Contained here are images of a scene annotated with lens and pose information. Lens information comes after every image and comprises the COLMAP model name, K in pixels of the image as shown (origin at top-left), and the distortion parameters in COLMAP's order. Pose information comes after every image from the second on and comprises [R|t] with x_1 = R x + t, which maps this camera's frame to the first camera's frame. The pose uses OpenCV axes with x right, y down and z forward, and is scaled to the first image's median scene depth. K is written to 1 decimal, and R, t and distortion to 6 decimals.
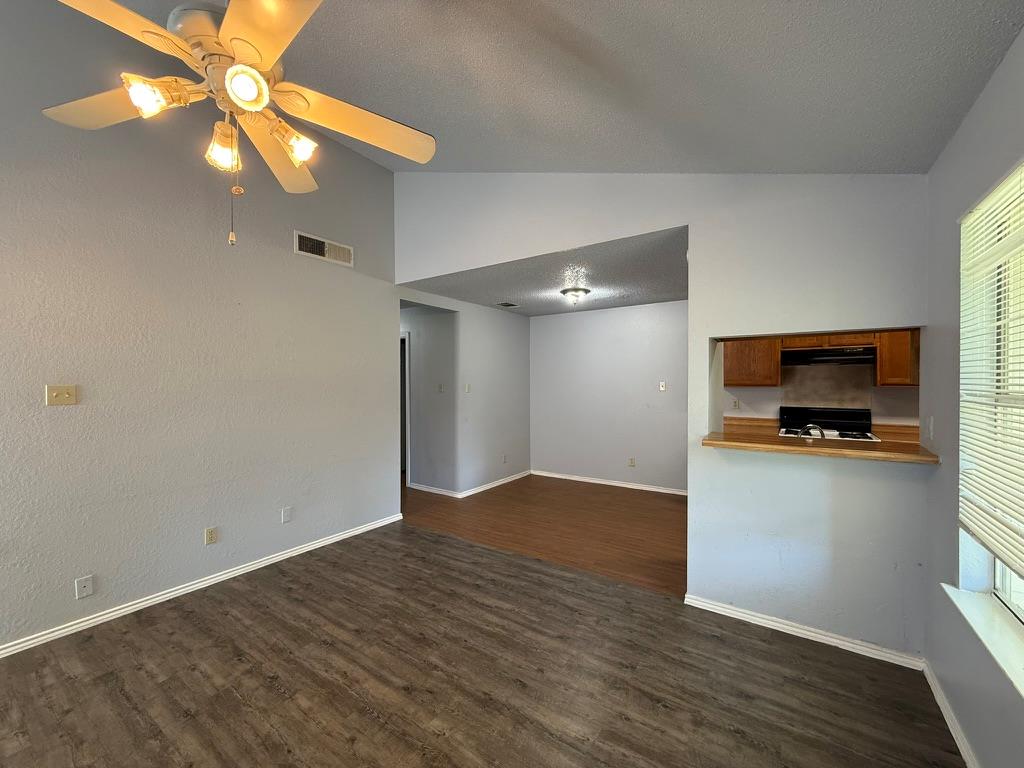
lens RADIAL K [[406.3, 0, 512.0], [0, 406.3, 384.0], [0, 0, 1]] dist [-0.001044, 0.000279]
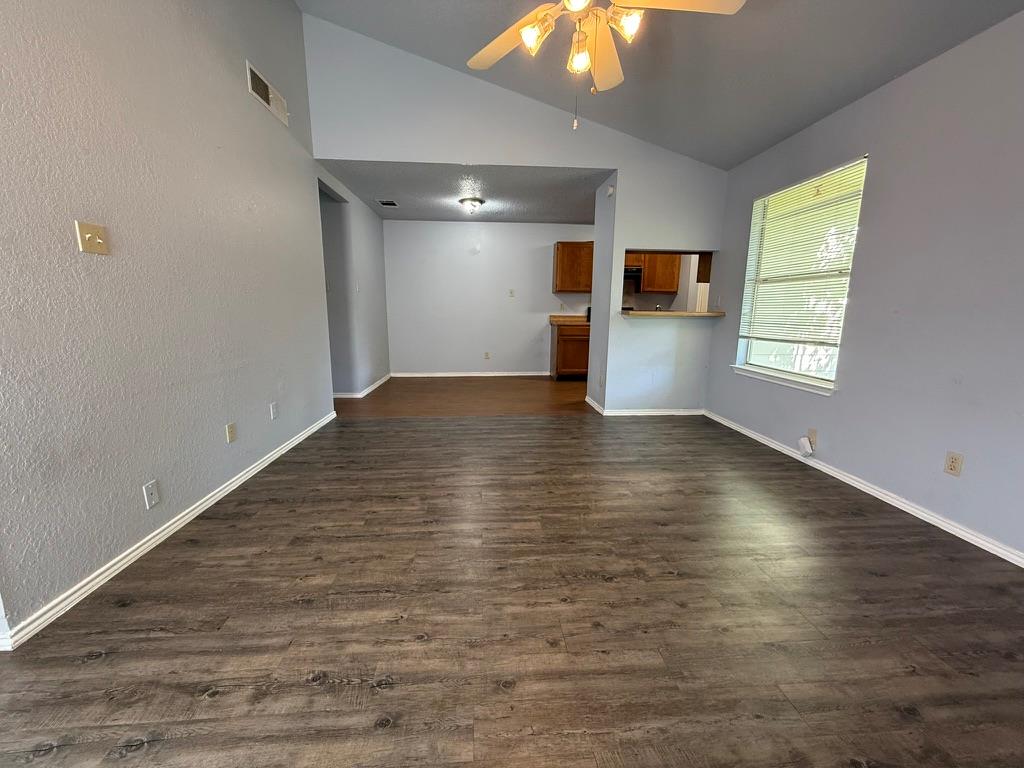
lens RADIAL K [[409.0, 0, 508.7], [0, 409.0, 380.5], [0, 0, 1]] dist [-0.008372, 0.003897]
pose [[0.784508, -0.098150, 0.612302, -0.879671], [-0.005858, 0.986178, 0.165586, 0.130418], [-0.620091, -0.133491, 0.773089, -0.020181]]
